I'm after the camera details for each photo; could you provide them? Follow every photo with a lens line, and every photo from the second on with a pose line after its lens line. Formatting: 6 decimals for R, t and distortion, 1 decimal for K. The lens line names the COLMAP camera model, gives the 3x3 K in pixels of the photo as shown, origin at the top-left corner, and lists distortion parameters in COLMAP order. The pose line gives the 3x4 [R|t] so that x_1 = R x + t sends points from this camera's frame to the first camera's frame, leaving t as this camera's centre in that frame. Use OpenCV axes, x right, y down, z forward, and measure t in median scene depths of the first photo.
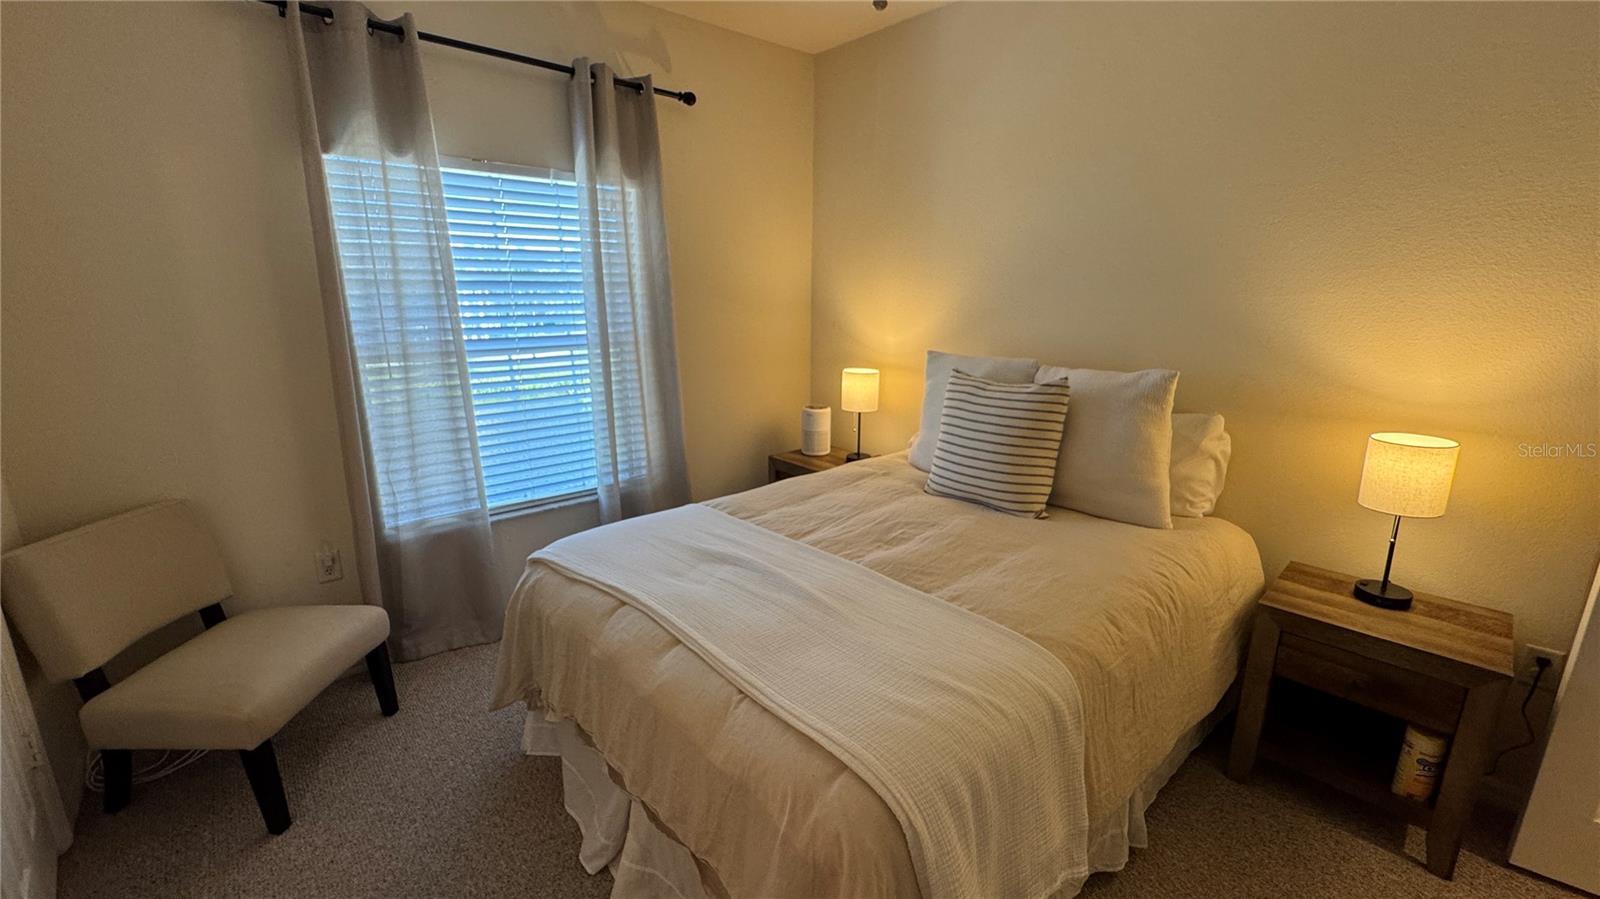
lens RADIAL K [[642.7, 0, 800.0], [0, 642.7, 449.5], [0, 0, 1]] dist [-0.001963, 0.000565]
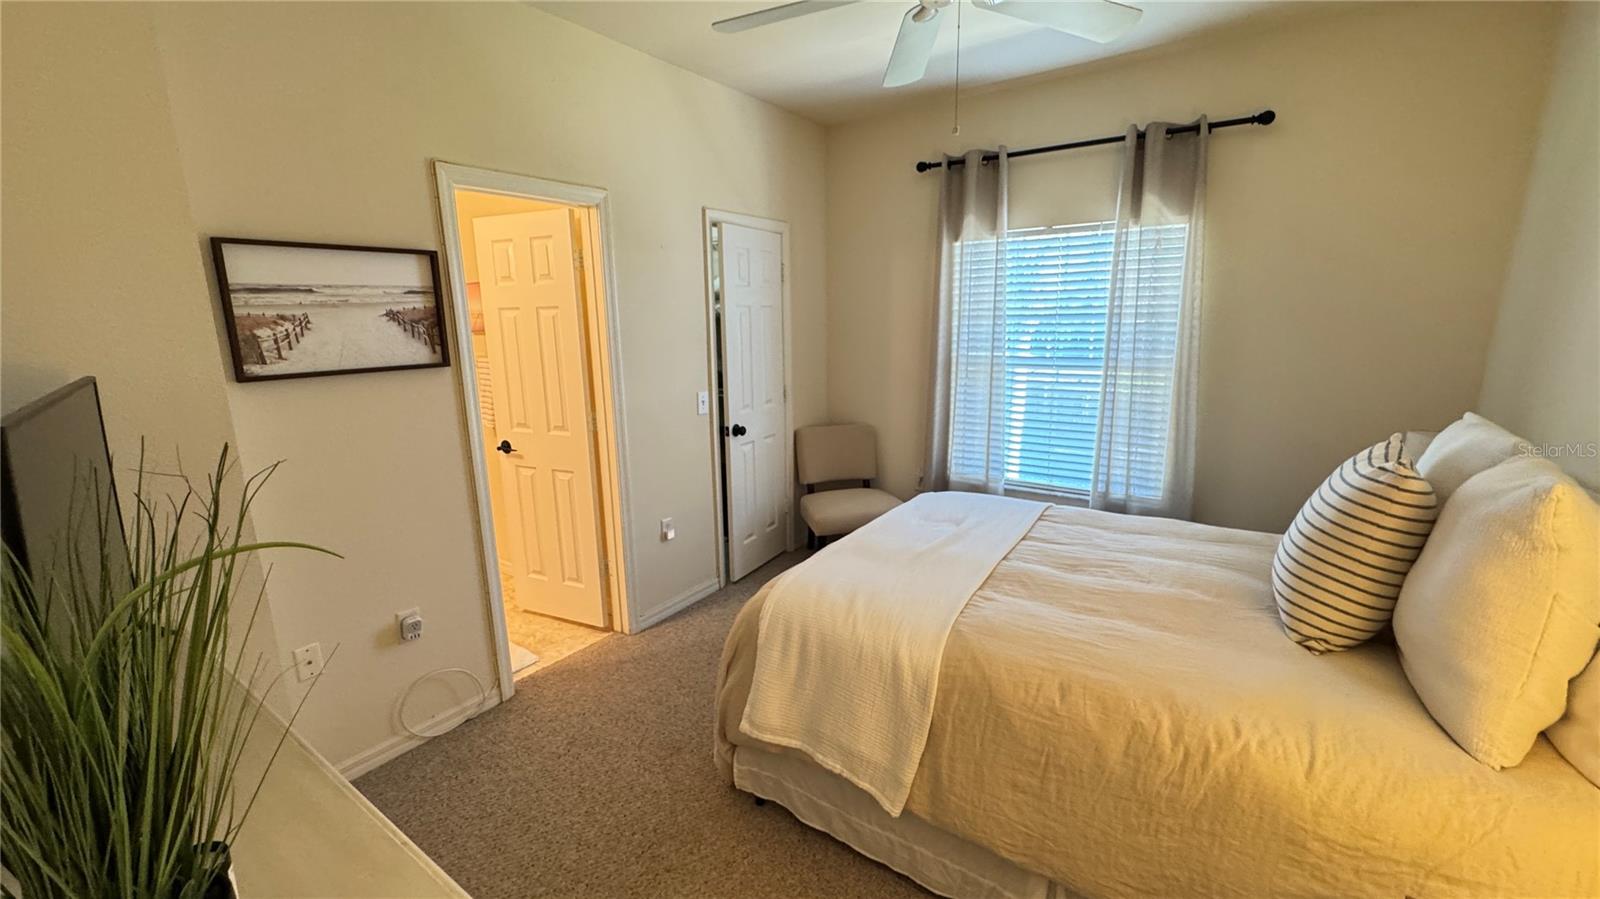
lens RADIAL K [[642.7, 0, 800.0], [0, 642.7, 449.5], [0, 0, 1]] dist [-0.001963, 0.000565]
pose [[0.243727, 0.192817, -0.950483, 0.862675], [-0.218517, 0.965755, 0.139882, -0.078772], [0.944906, 0.173603, 0.277515, 0.236325]]
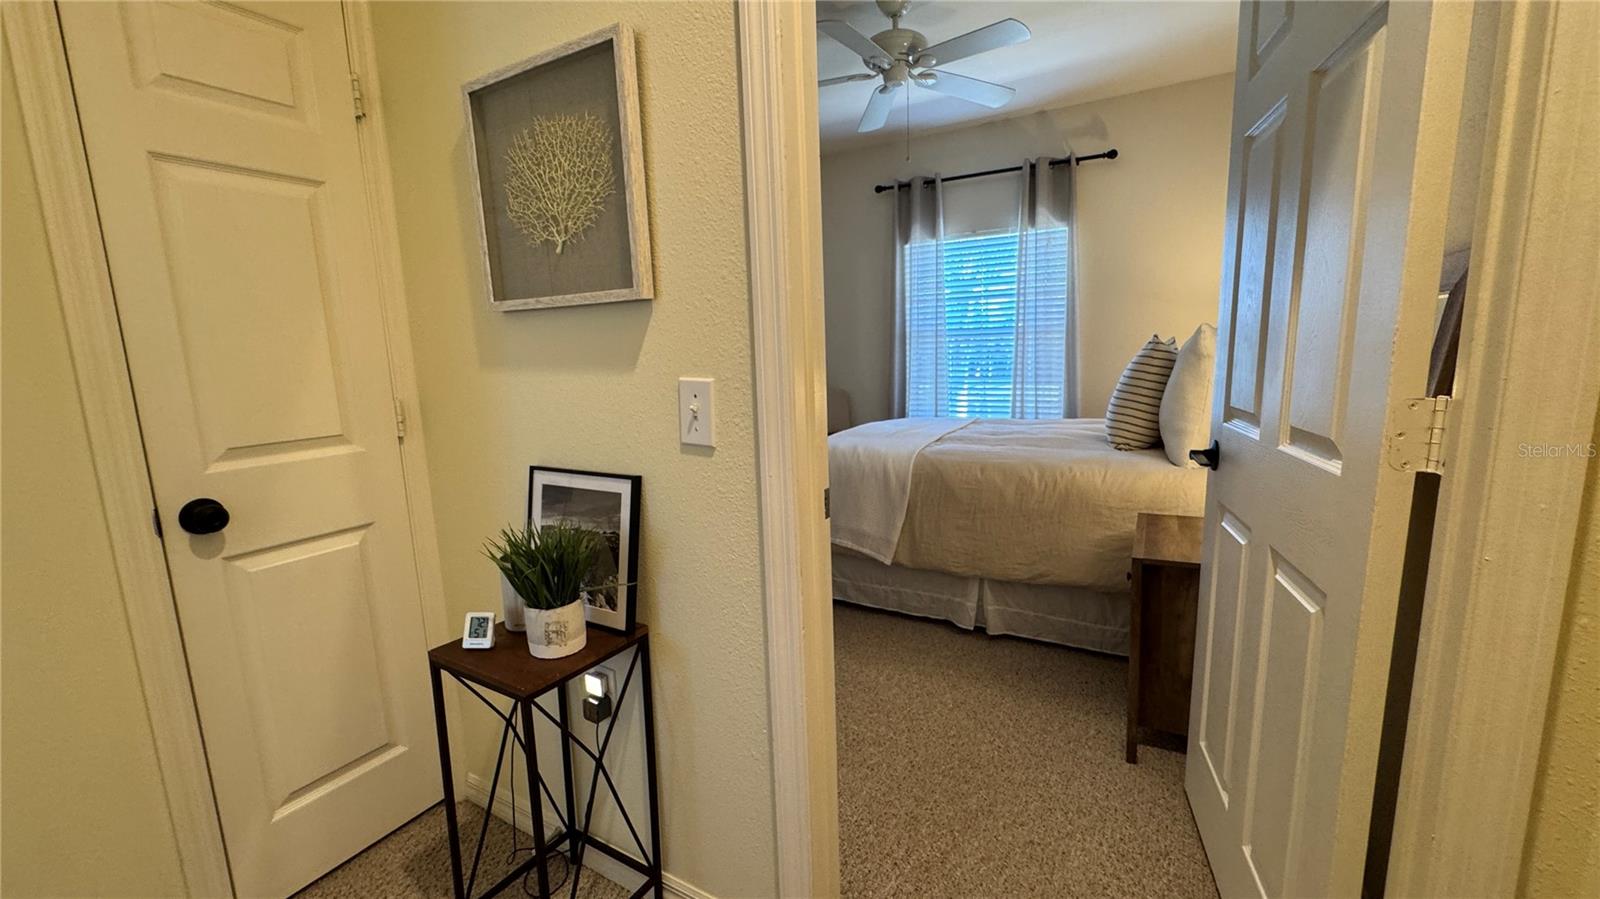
lens RADIAL K [[630.0, 0, 807.8], [0, 630.0, 446.6], [0, 0, 1]] dist [0.009949, 0.000081]
pose [[0.327473, 0.141598, -0.934190, 1.299942], [-0.200700, 0.976569, 0.077668, 0.126966], [0.923299, 0.162058, 0.348219, 0.026065]]
